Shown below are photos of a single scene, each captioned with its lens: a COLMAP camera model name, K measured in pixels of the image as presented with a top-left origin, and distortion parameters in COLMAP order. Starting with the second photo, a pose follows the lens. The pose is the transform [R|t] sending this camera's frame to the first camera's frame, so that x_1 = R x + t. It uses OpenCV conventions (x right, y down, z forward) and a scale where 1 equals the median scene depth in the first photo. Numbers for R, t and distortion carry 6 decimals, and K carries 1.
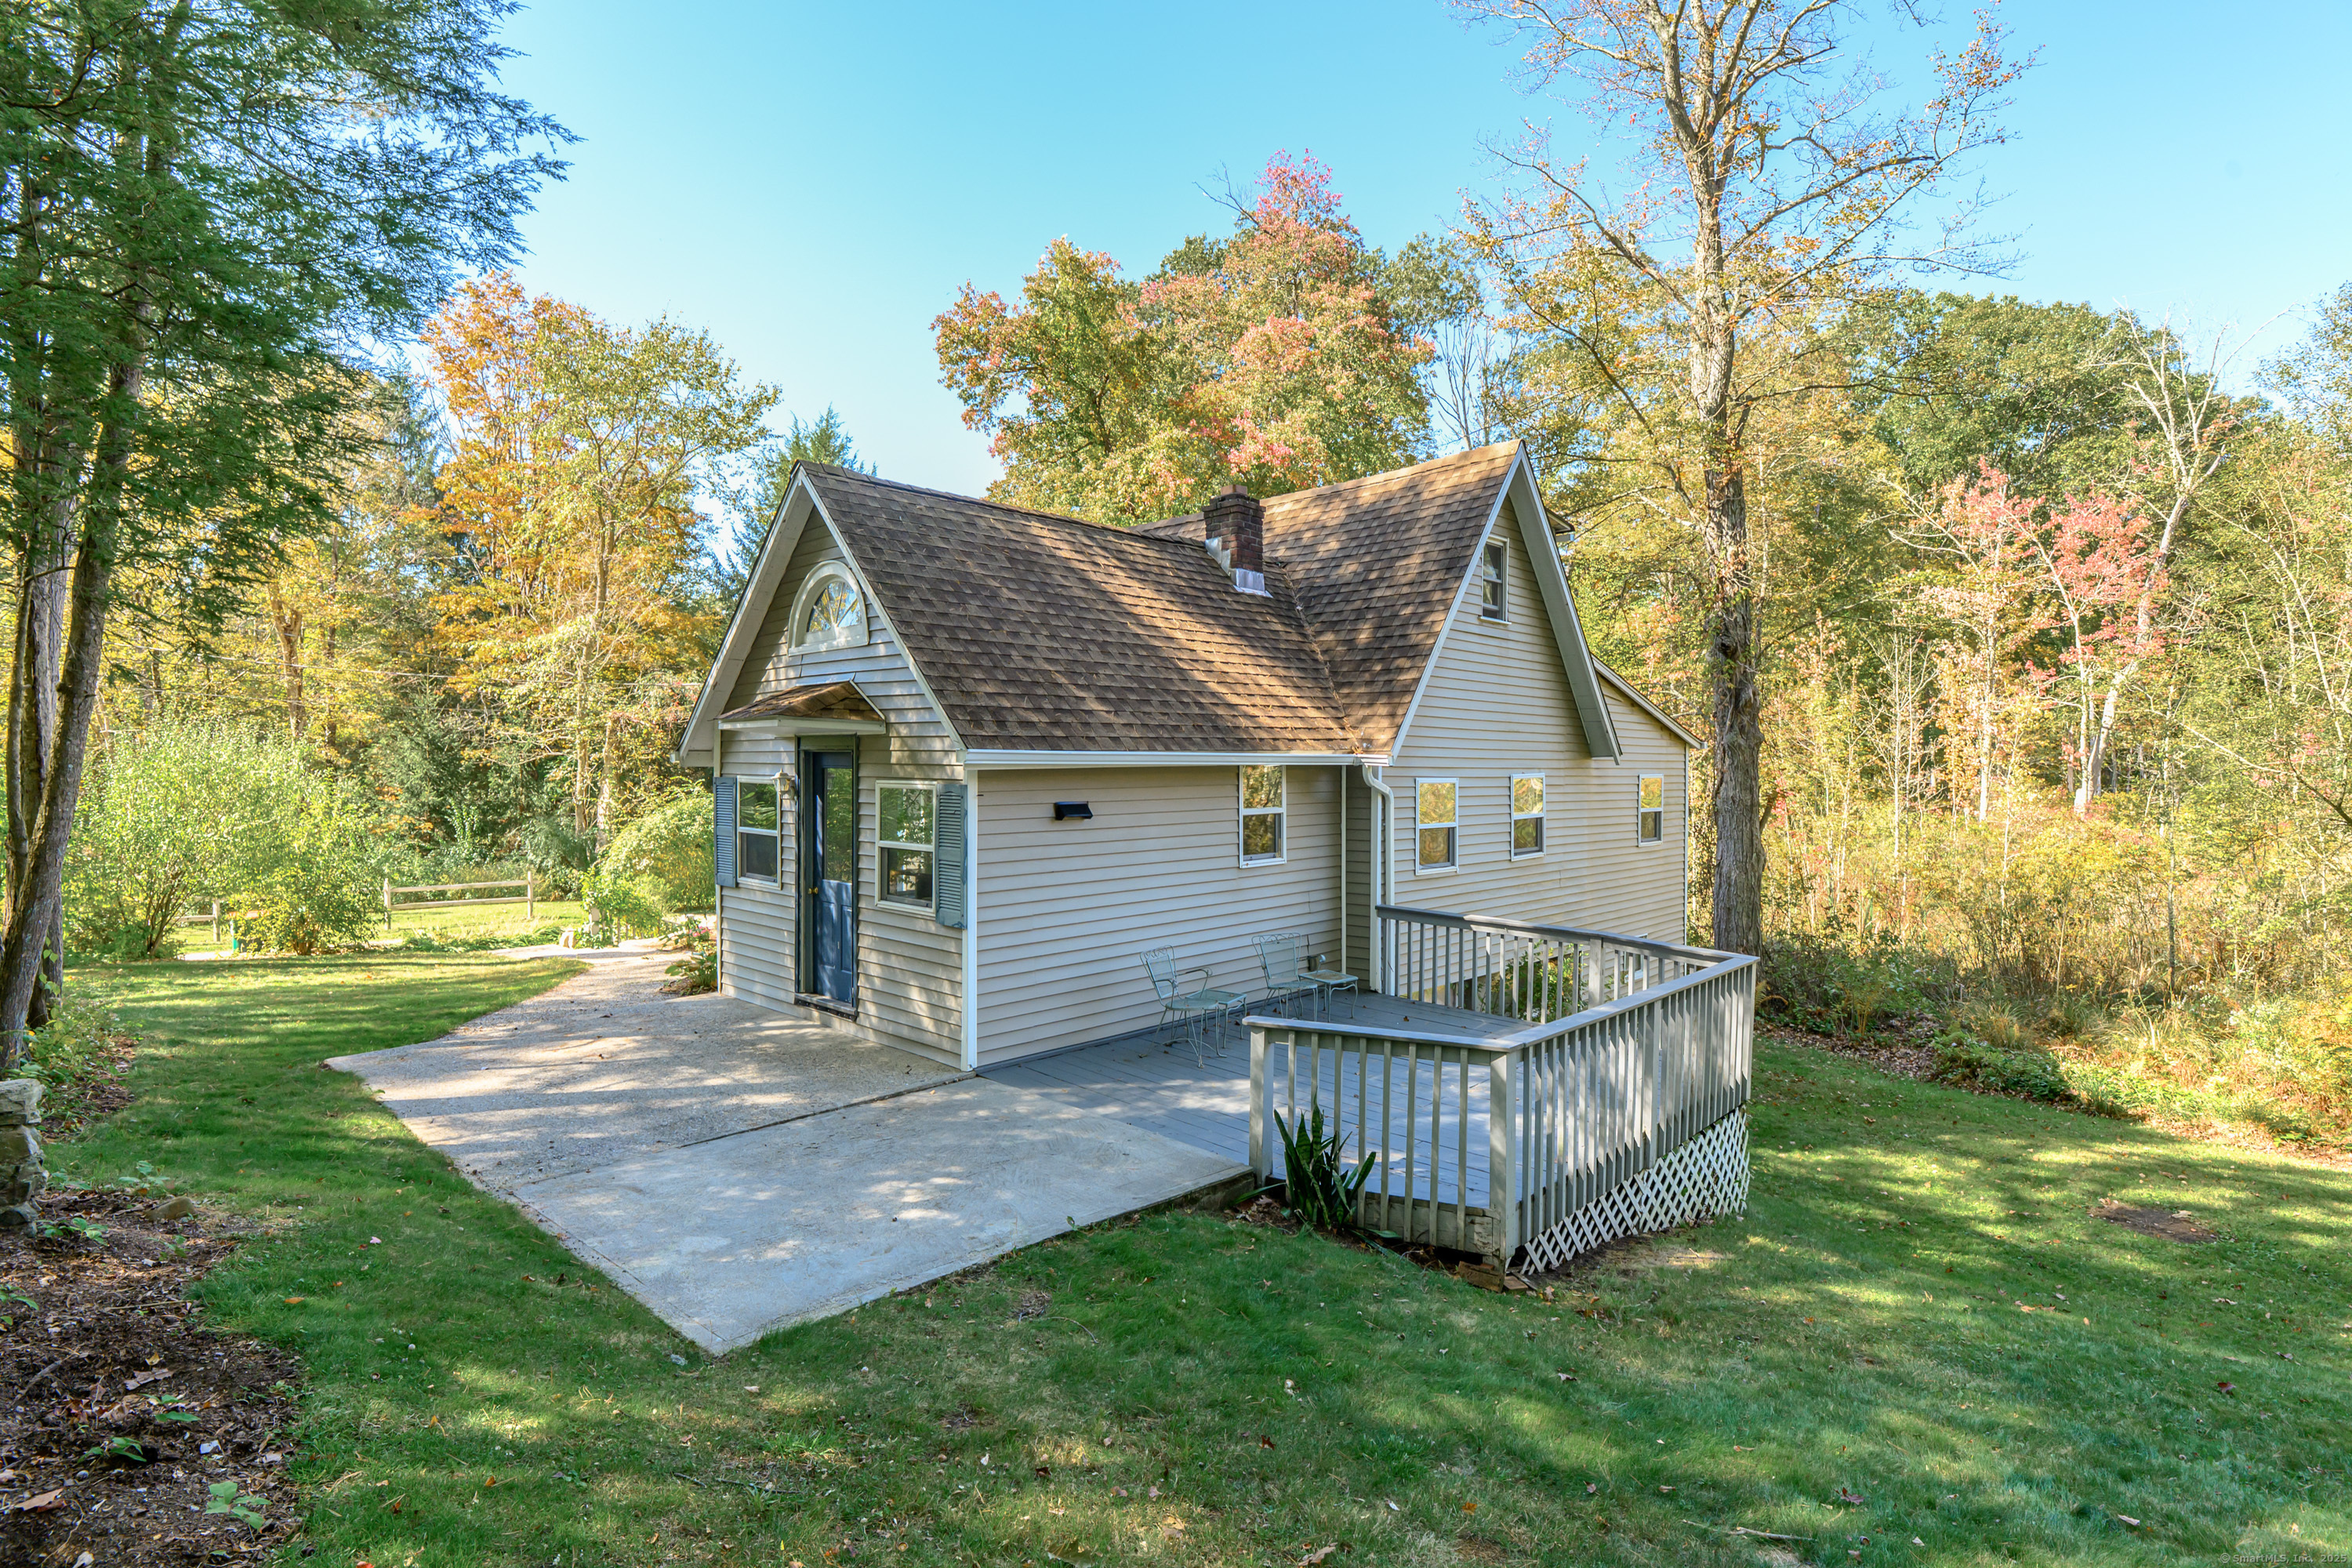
lens RADIAL K [[1153.6, 0, 1176.0], [0, 1153.6, 784.0], [0, 0, 1]] dist [-0.012933, -0.011953]
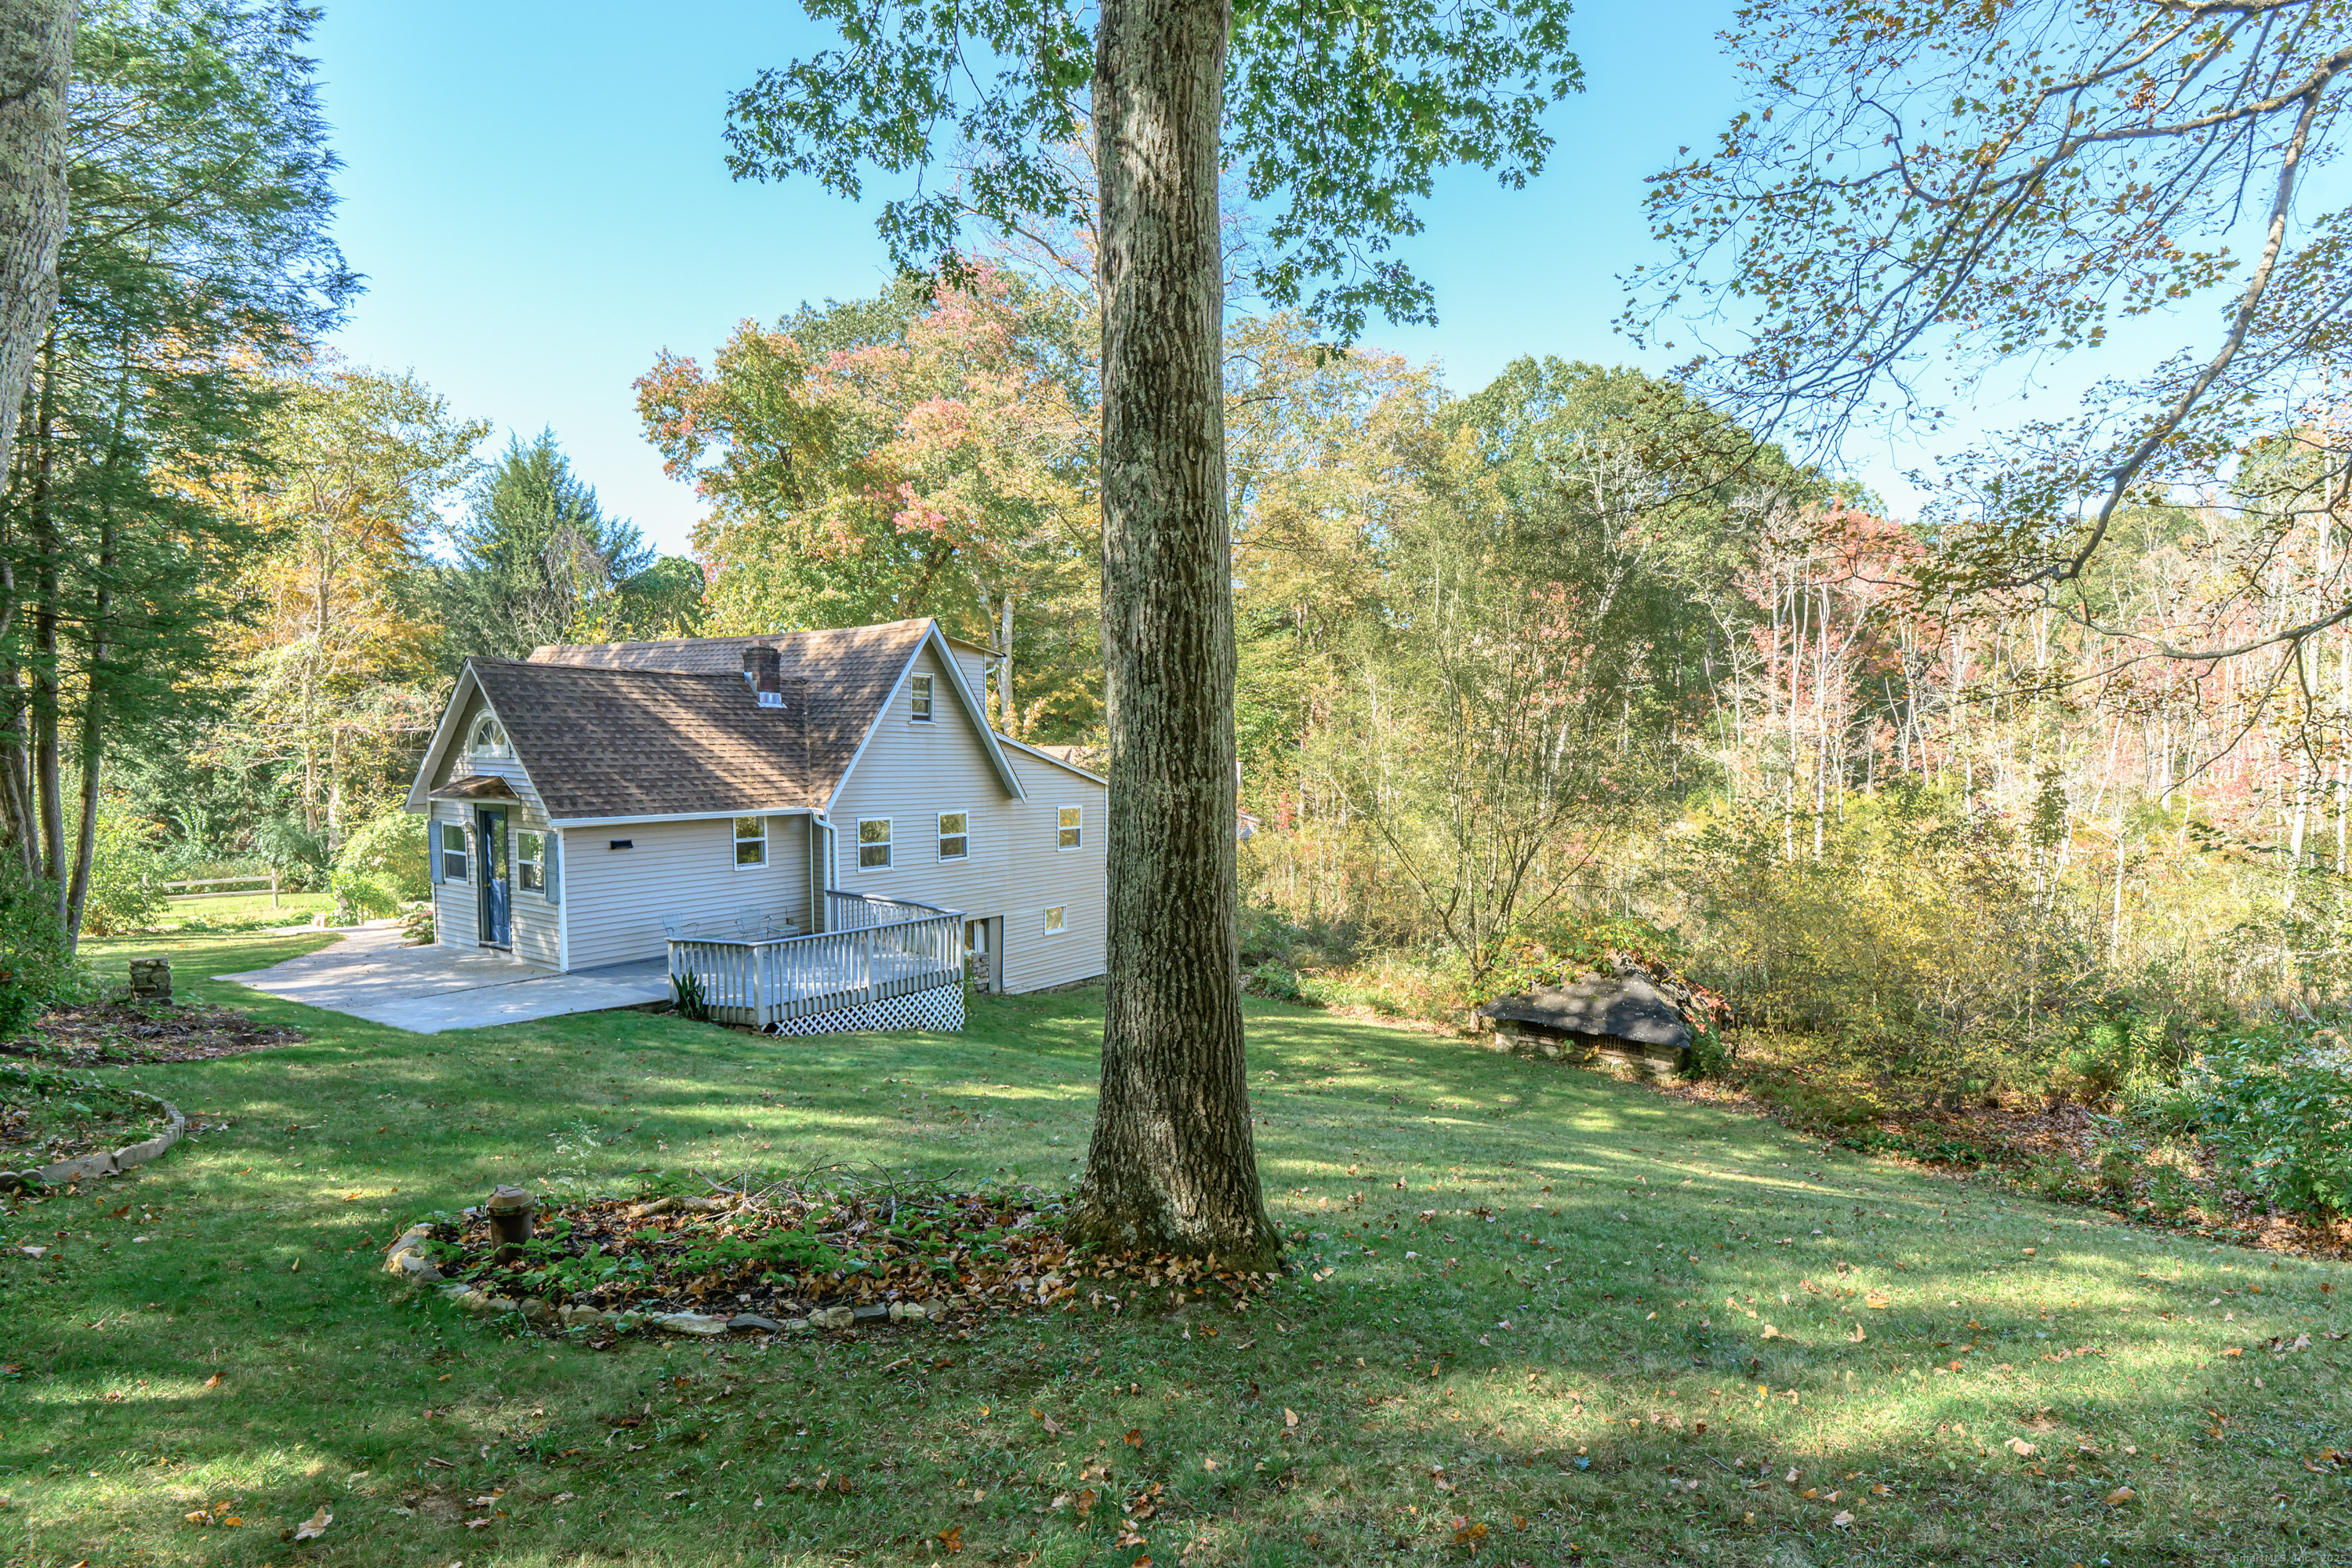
lens RADIAL K [[1182.9, 0, 1199.7], [0, 1182.9, 861.2], [0, 0, 1]] dist [-0.013012, -0.012614]
pose [[0.983089, -0.007162, 0.182990, 0.351499], [-0.007848, 0.996669, 0.081173, -0.082036], [-0.182962, -0.081236, 0.979758, -0.796886]]
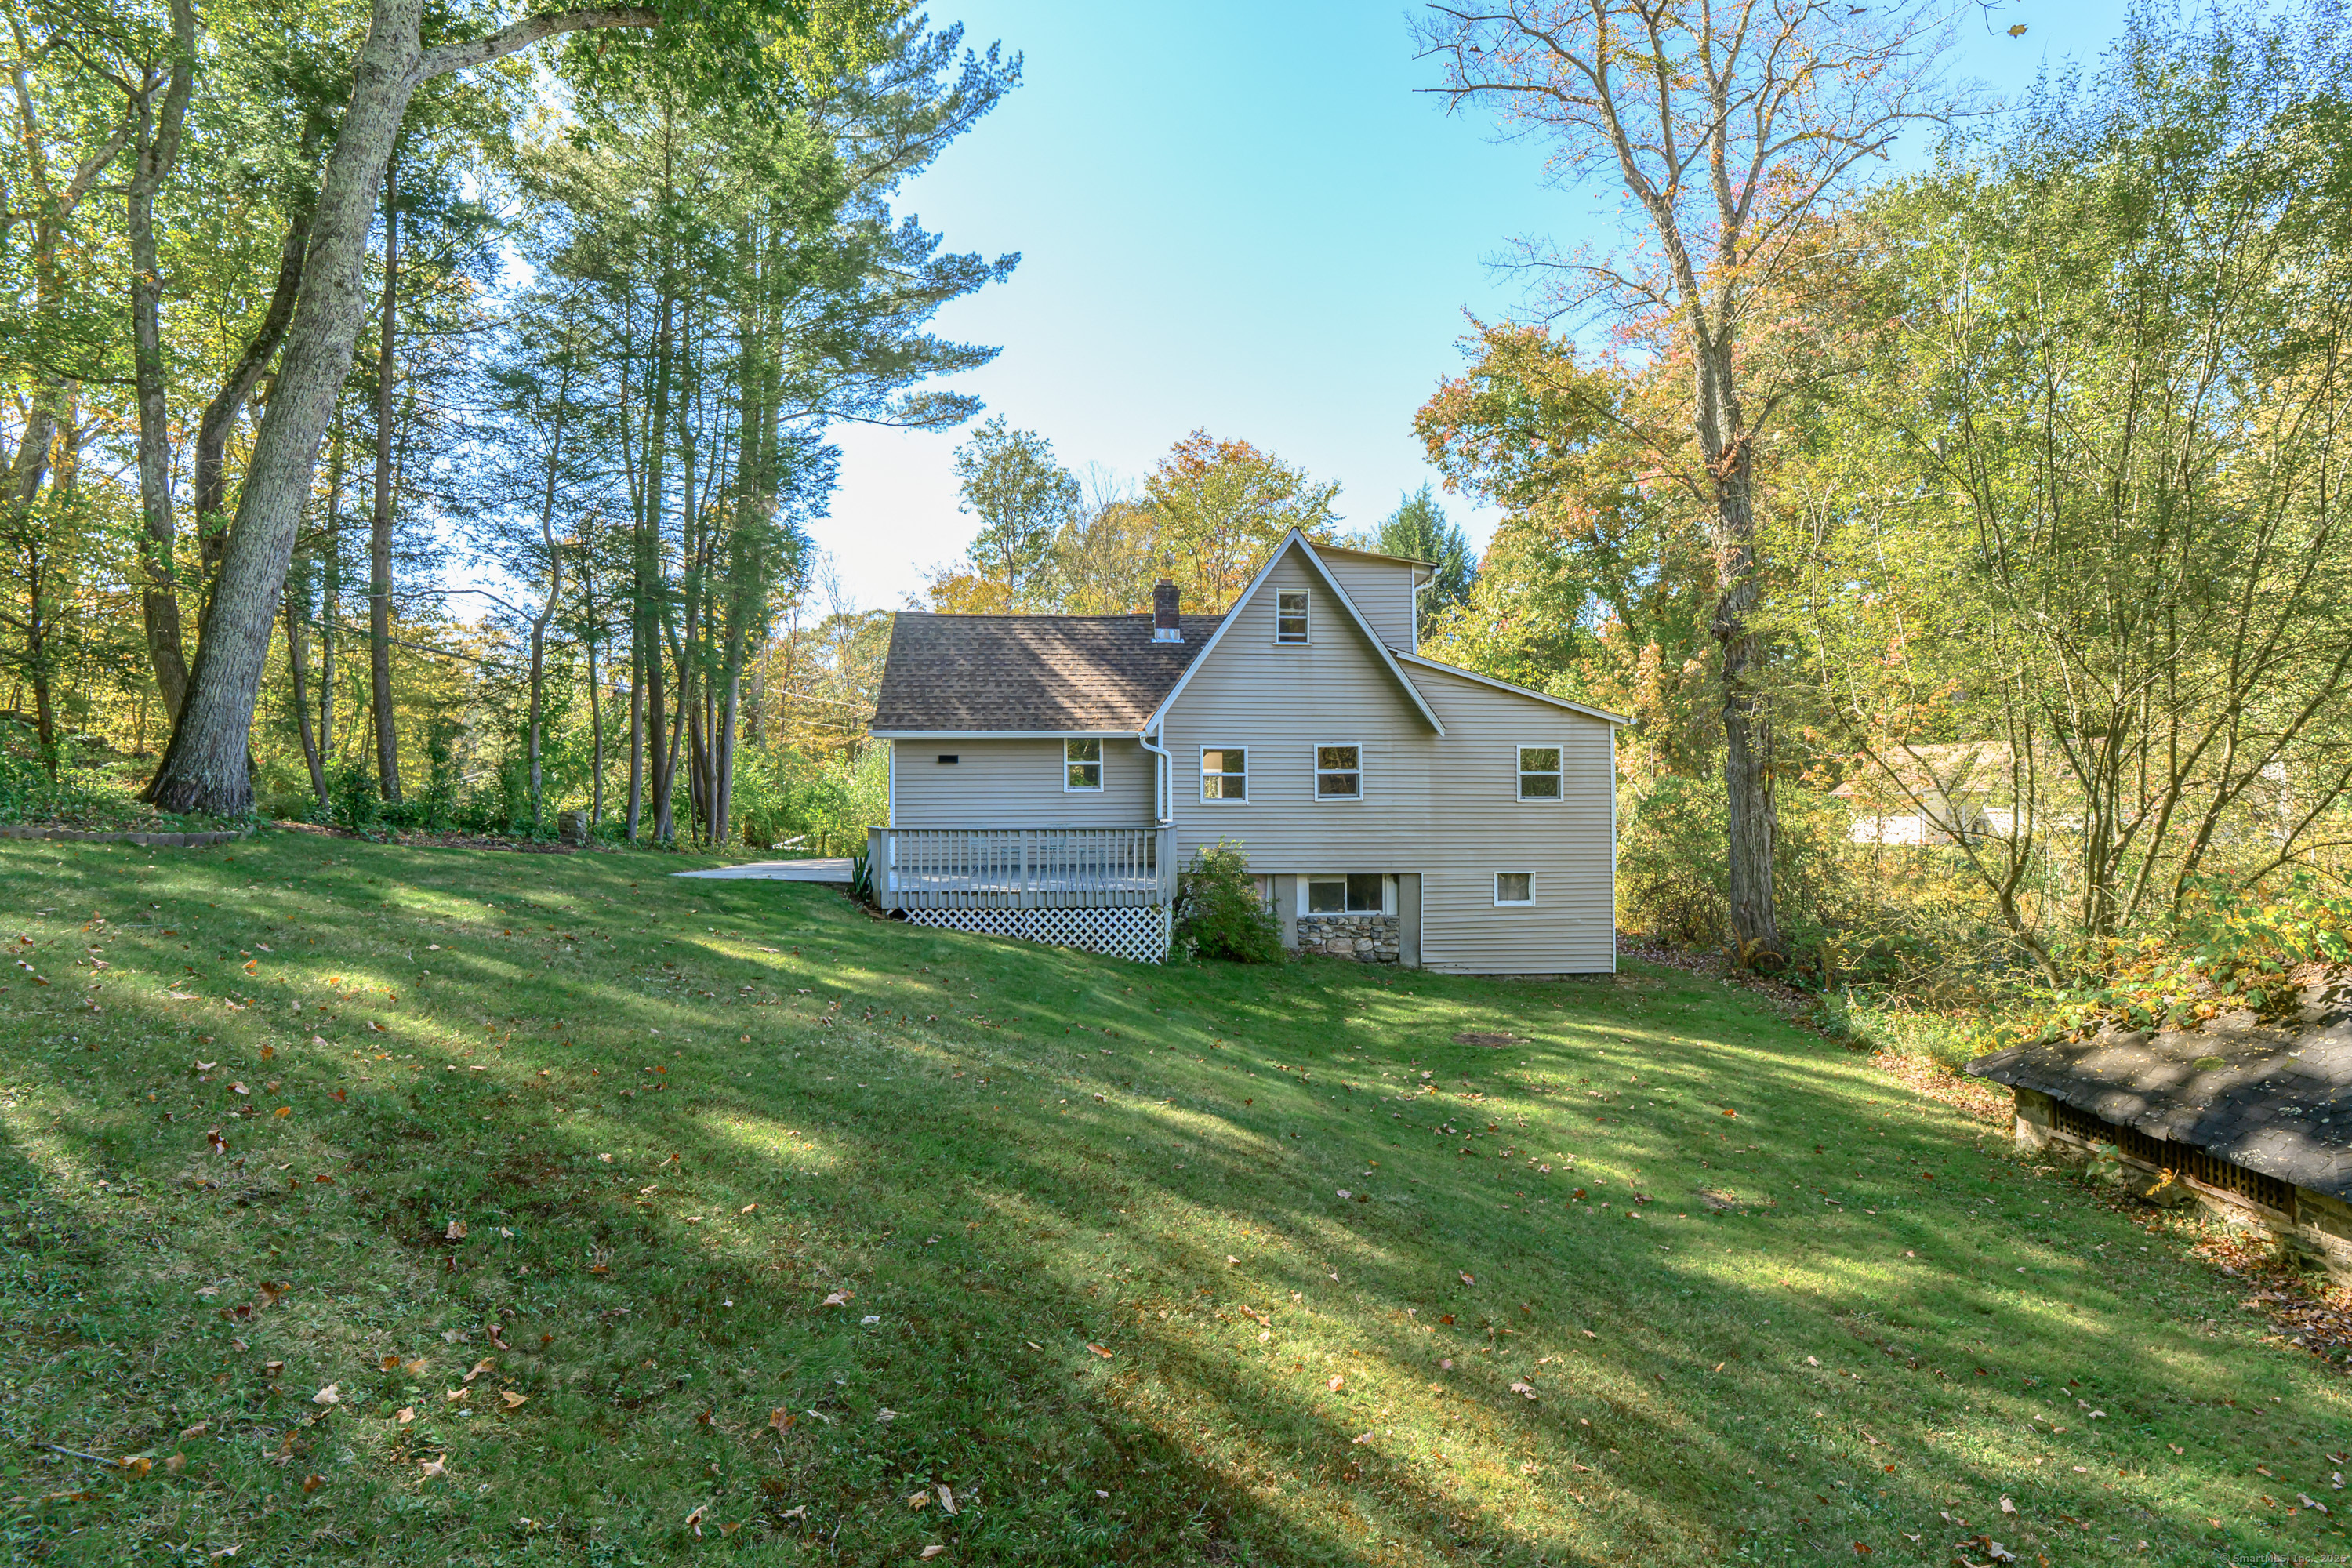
lens RADIAL K [[1153.6, 0, 1176.0], [0, 1153.6, 784.0], [0, 0, 1]] dist [-0.012933, -0.011953]
pose [[0.748206, -0.011338, -0.663370, 1.158958], [-0.007128, 0.999659, -0.025126, 0.083991], [0.663428, 0.023528, 0.747870, -0.249936]]
